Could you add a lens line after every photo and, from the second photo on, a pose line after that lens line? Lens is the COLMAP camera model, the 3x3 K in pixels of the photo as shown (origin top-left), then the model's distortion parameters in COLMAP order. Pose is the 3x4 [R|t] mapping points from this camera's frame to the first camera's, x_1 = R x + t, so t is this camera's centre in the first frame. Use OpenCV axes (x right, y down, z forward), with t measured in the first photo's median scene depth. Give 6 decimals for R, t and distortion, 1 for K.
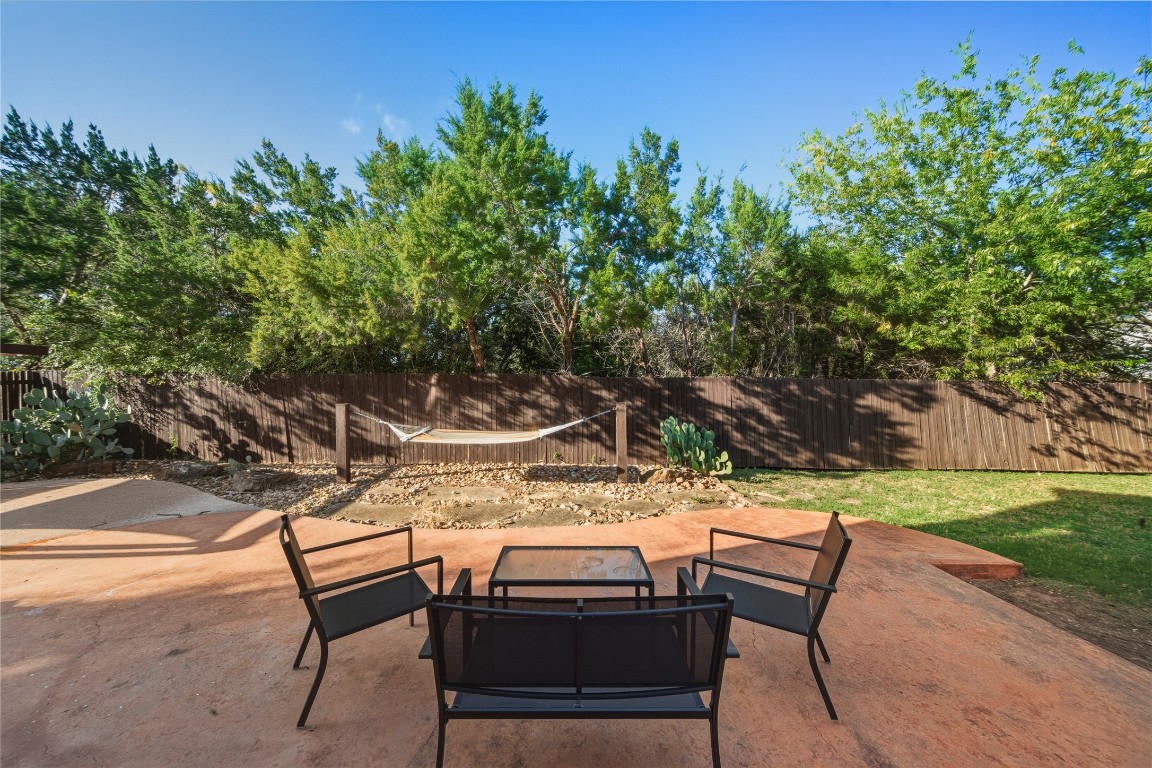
lens RADIAL K [[412.7, 0, 563.6], [0, 412.7, 379.1], [0, 0, 1]] dist [0.000562, 0.000036]
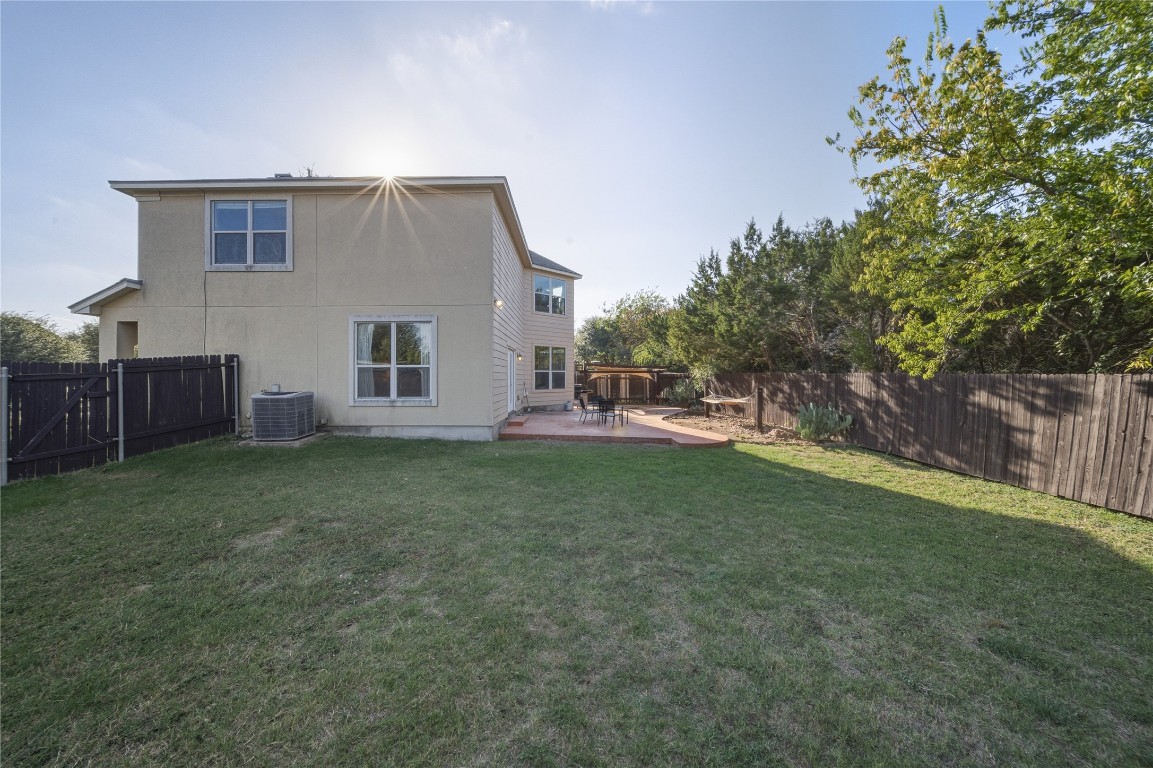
lens RADIAL K [[413.1, 0, 564.0], [0, 413.1, 379.1], [0, 0, 1]] dist [0.000562, 0.000036]
pose [[-0.010068, 0.003591, -0.999943, 1.622786], [-0.022821, 0.999732, 0.003820, 0.028811], [0.999689, 0.022858, -0.009984, 0.129347]]
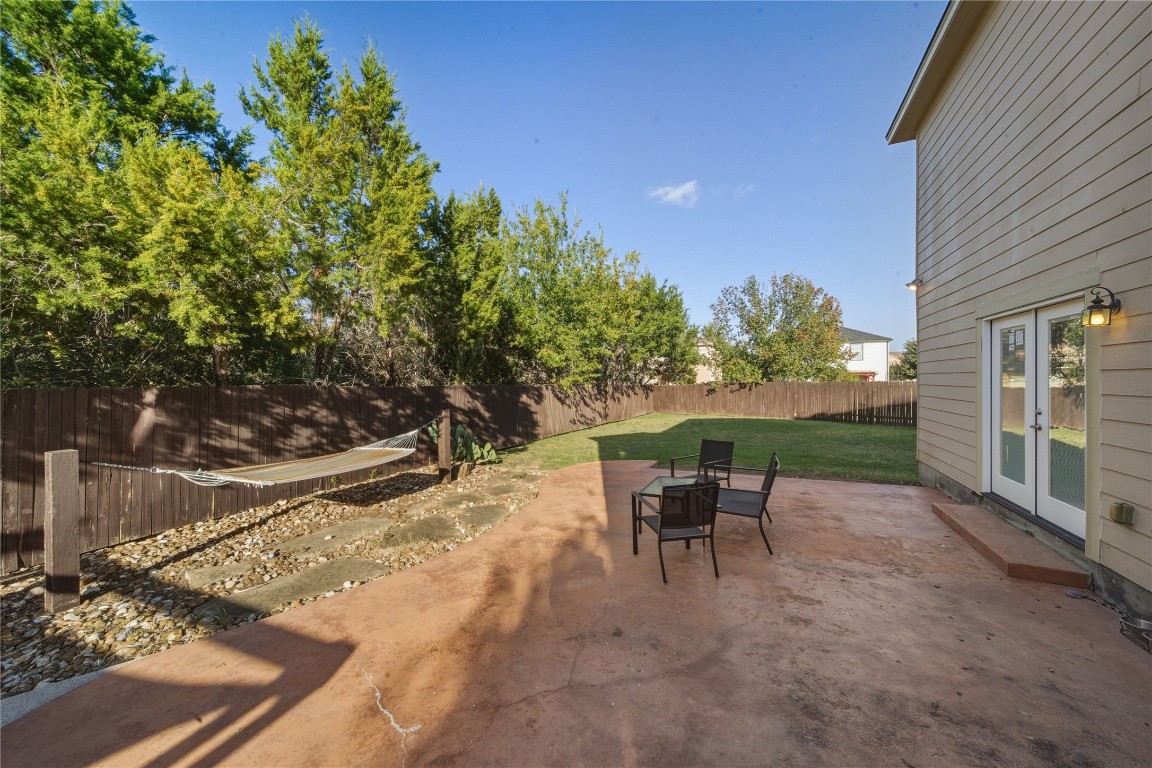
lens RADIAL K [[412.7, 0, 563.6], [0, 412.7, 379.1], [0, 0, 1]] dist [0.000562, 0.000036]
pose [[0.435371, -0.001519, 0.900250, -0.587752], [0.020082, 0.999766, -0.008025, -0.006479], [-0.900027, 0.021572, 0.435300, 0.190964]]
